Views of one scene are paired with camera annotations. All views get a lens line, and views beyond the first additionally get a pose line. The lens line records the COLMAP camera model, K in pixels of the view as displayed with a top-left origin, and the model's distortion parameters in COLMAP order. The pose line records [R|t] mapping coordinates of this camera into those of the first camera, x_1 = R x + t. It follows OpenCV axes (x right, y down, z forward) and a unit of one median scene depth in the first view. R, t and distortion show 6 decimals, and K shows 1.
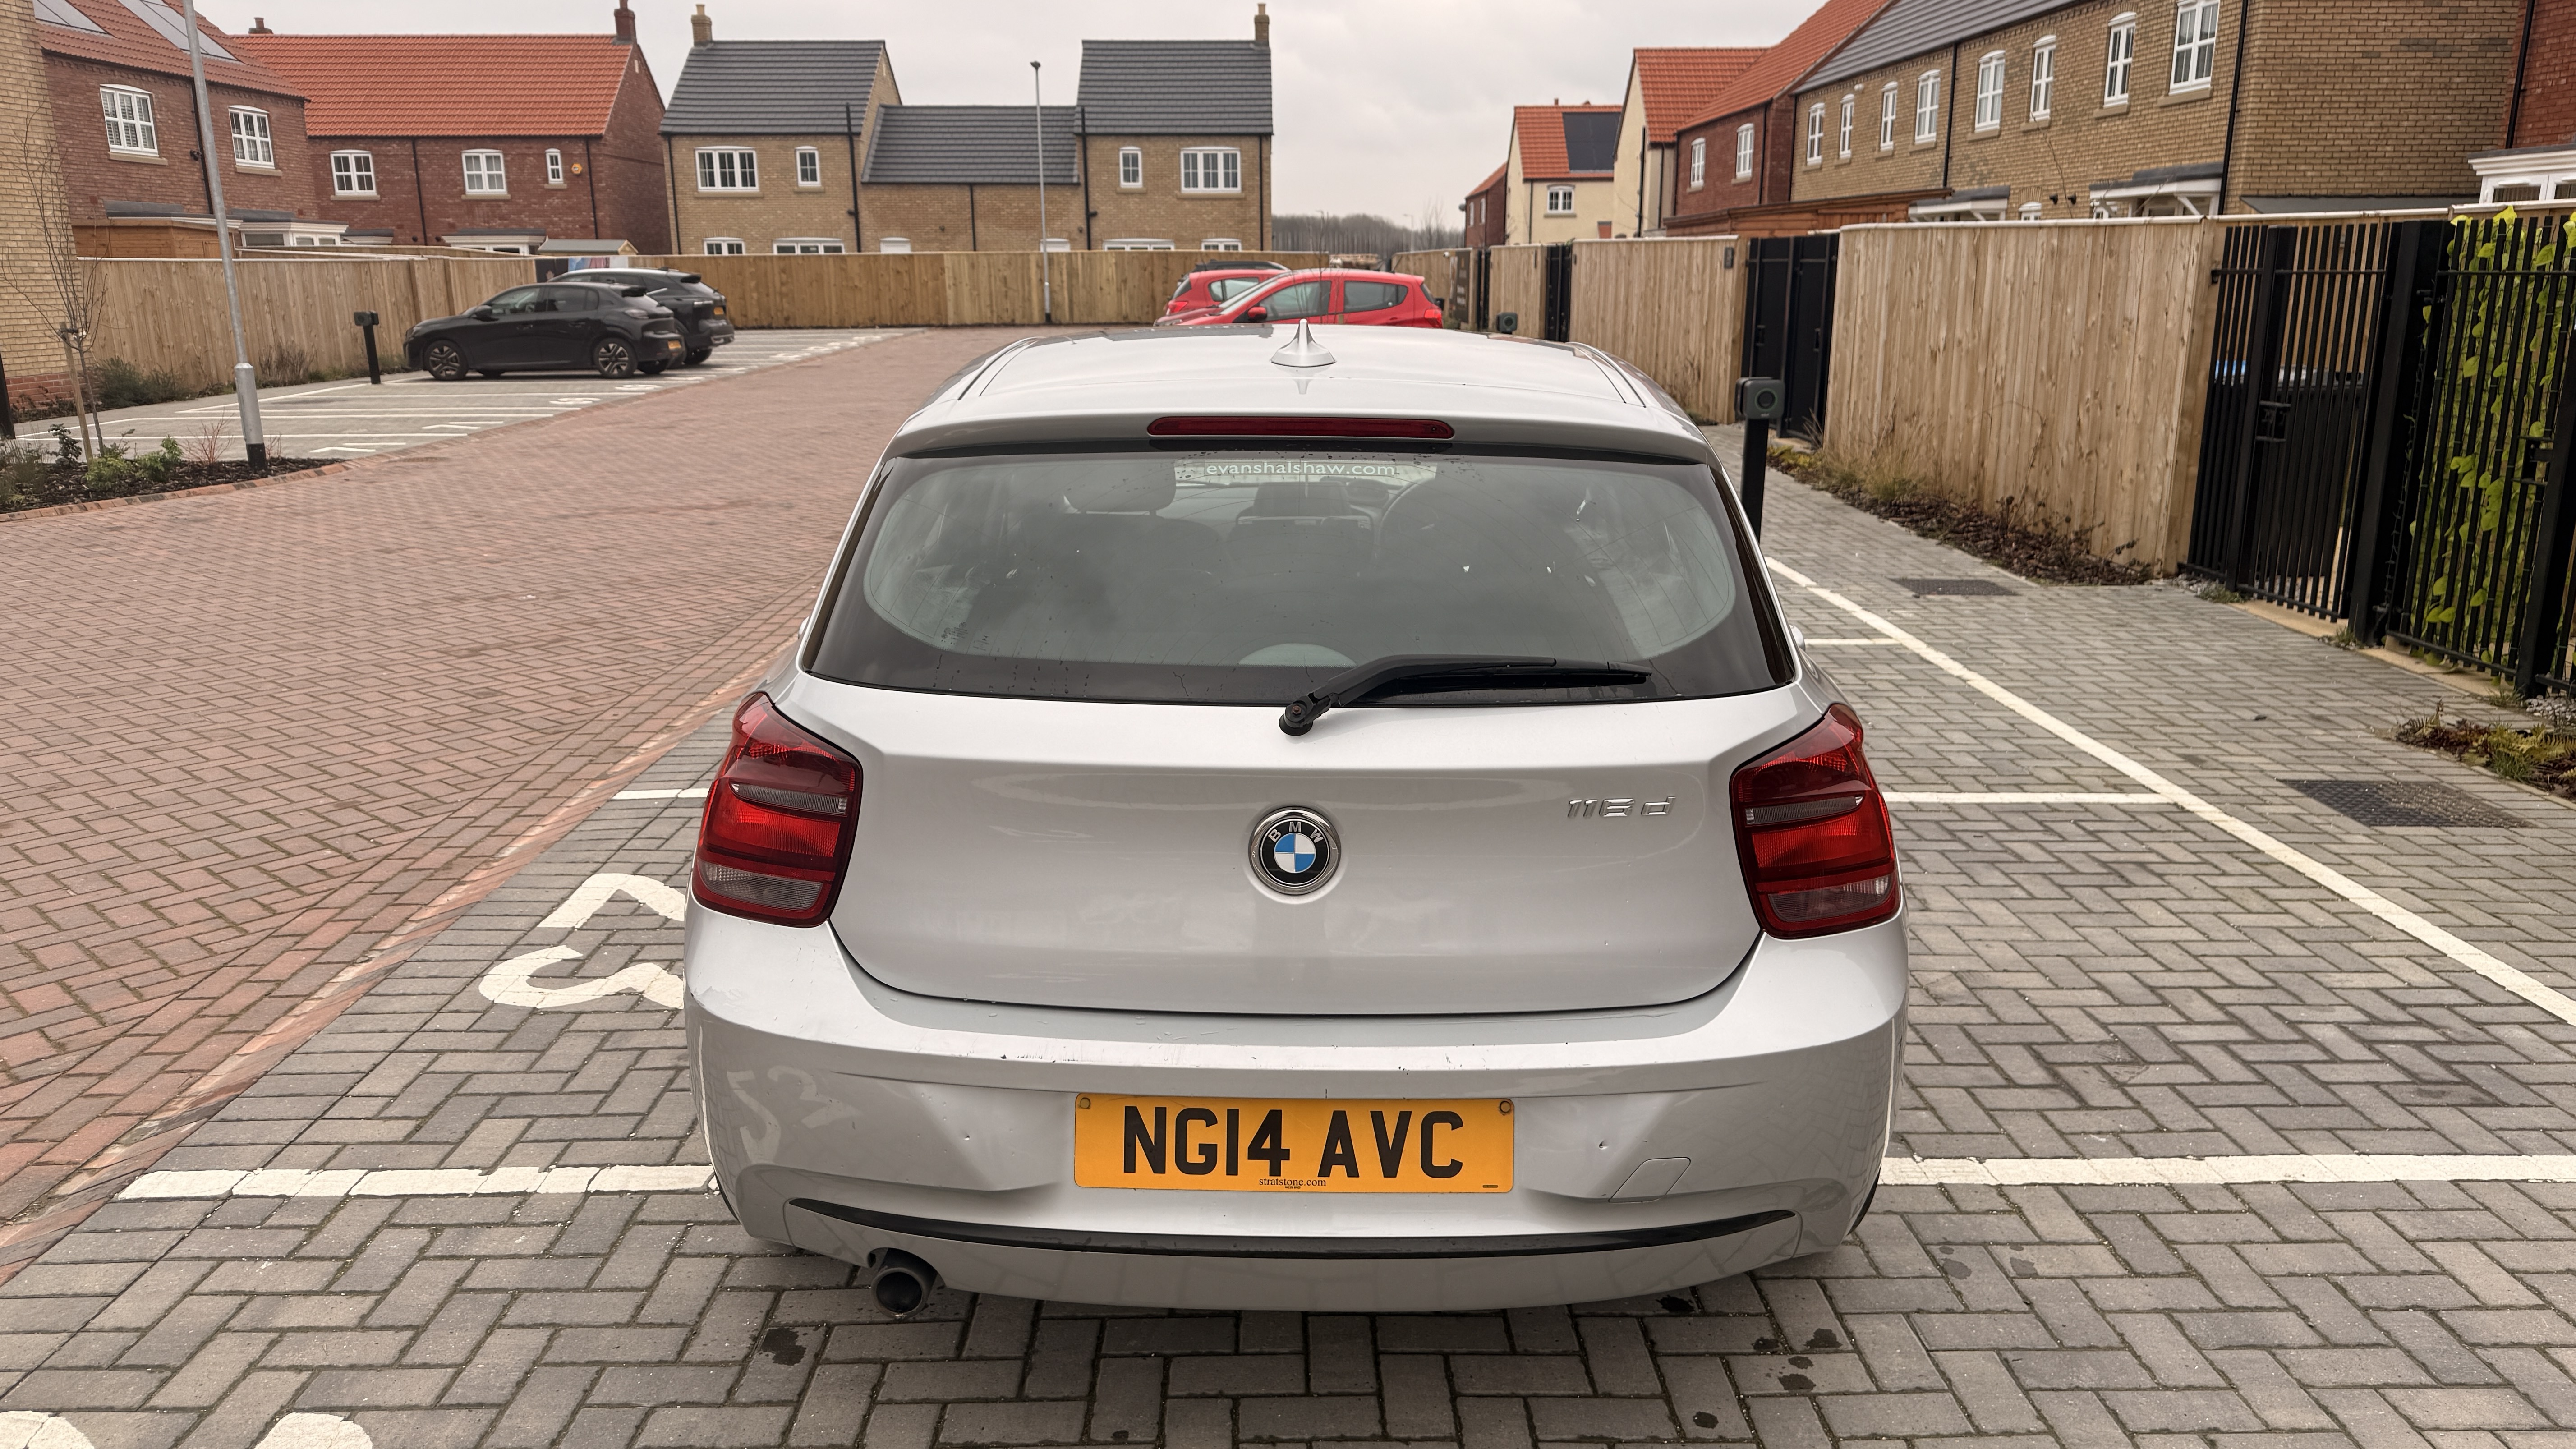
lens RADIAL K [[1811.5, 0, 1283.5], [0, 1811.5, 702.6], [0, 0, 1]] dist [0.045058, -0.053957]
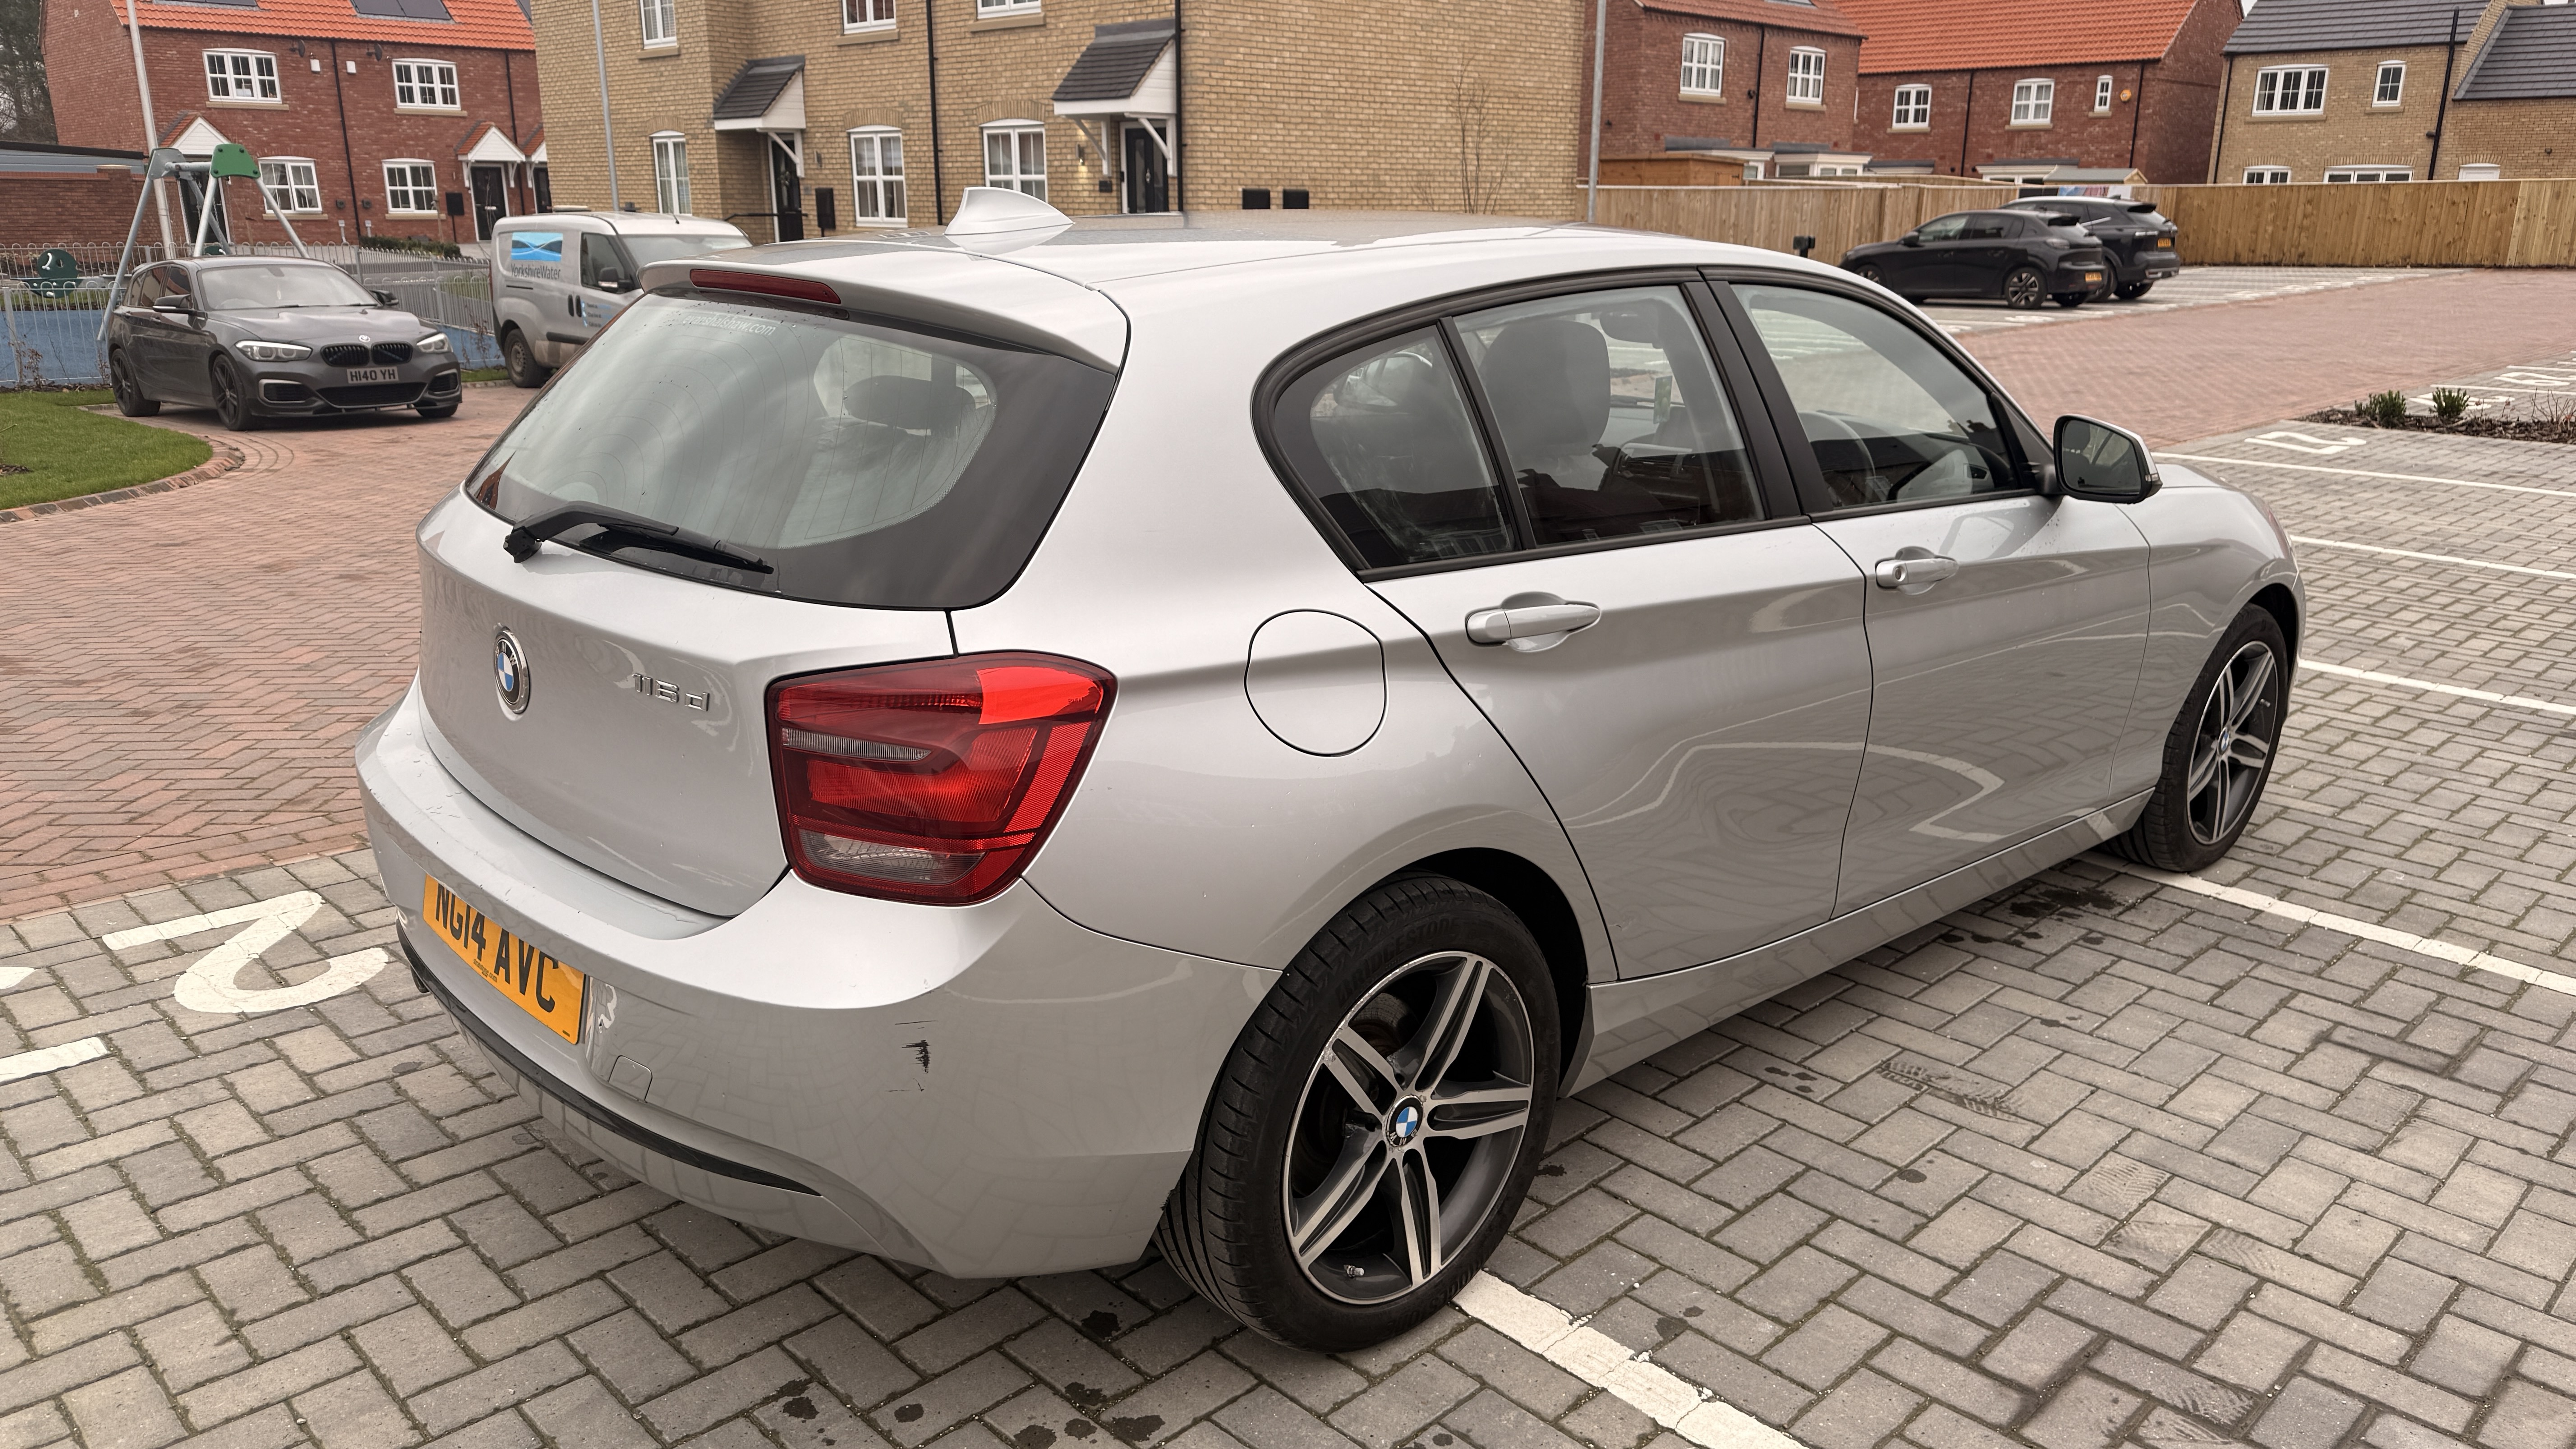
lens RADIAL K [[1811.5, 0, 1303.4], [0, 1811.5, 684.7], [0, 0, 1]] dist [0.045058, -0.053957]
pose [[0.694226, 0.193646, -0.693218, 0.183776], [-0.176097, 0.979554, 0.097280, -0.016592], [0.697883, 0.054539, 0.714132, 0.093377]]
